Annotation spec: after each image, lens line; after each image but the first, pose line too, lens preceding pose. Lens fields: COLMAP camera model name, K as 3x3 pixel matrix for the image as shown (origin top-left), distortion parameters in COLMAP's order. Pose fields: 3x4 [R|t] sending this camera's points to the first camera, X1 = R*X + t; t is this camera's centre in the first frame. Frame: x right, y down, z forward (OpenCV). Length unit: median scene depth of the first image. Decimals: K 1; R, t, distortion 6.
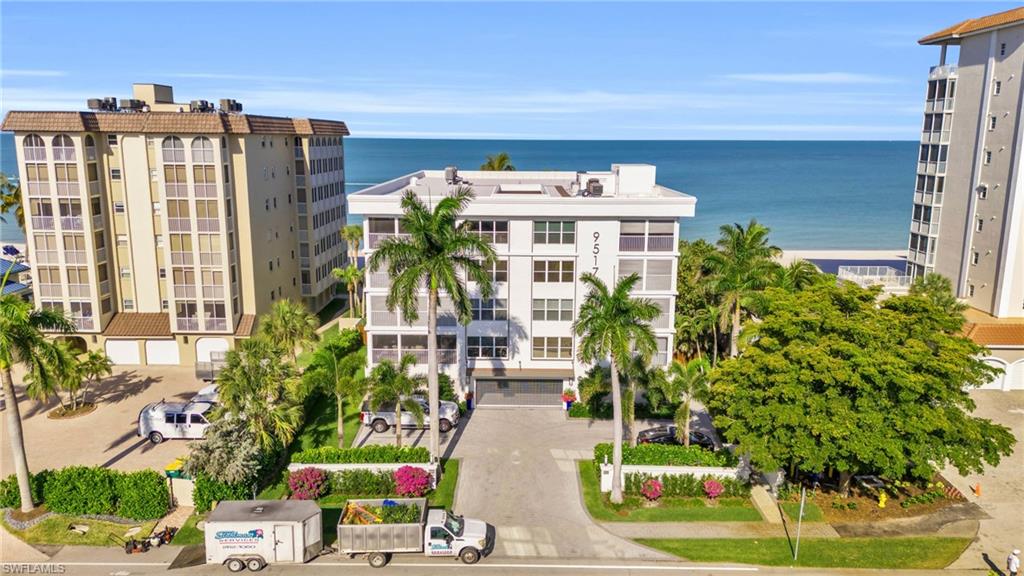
lens RADIAL K [[755.5, 0, 516.6], [0, 755.5, 289.4], [0, 0, 1]] dist [0.087545, -0.137071]
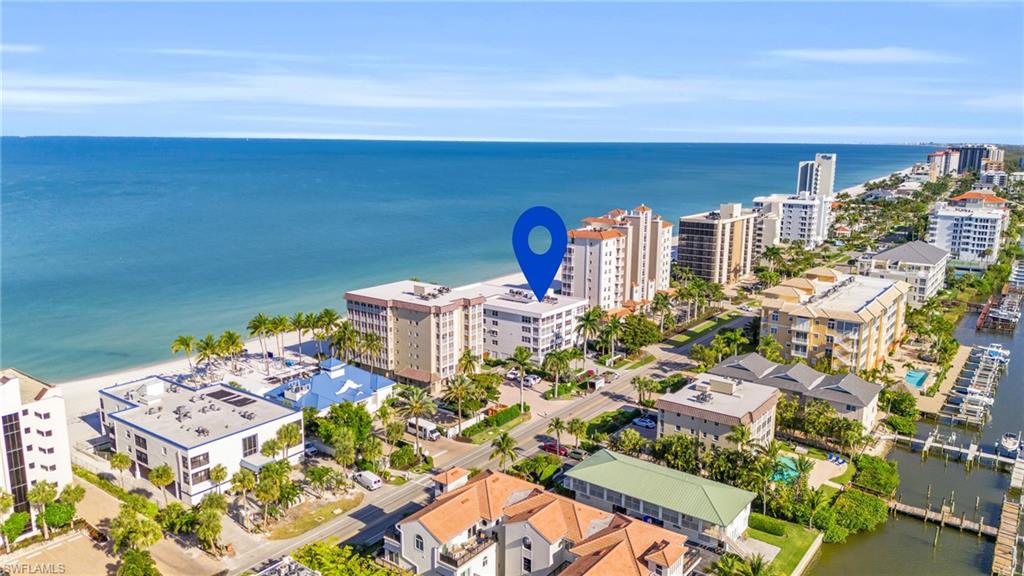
lens RADIAL K [[755.5, 0, 516.6], [0, 755.5, 289.4], [0, 0, 1]] dist [0.087545, -0.137071]
pose [[0.582746, -0.160102, 0.796727, -3.217389], [0.149504, 0.984789, 0.088541, -0.583671], [-0.798784, 0.067517, 0.597818, -1.167835]]
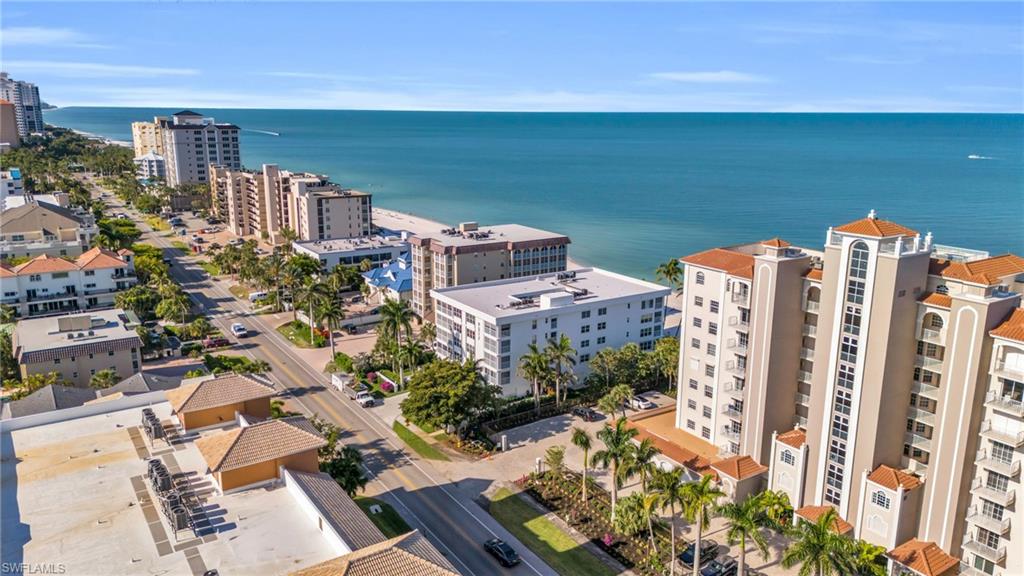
lens RADIAL K [[755.5, 0, 516.6], [0, 755.5, 289.4], [0, 0, 1]] dist [0.087545, -0.137071]
pose [[0.553611, 0.186669, -0.811585, 2.132778], [-0.164751, 0.979842, 0.112986, -0.475173], [0.816316, 0.071159, 0.573206, -0.335365]]
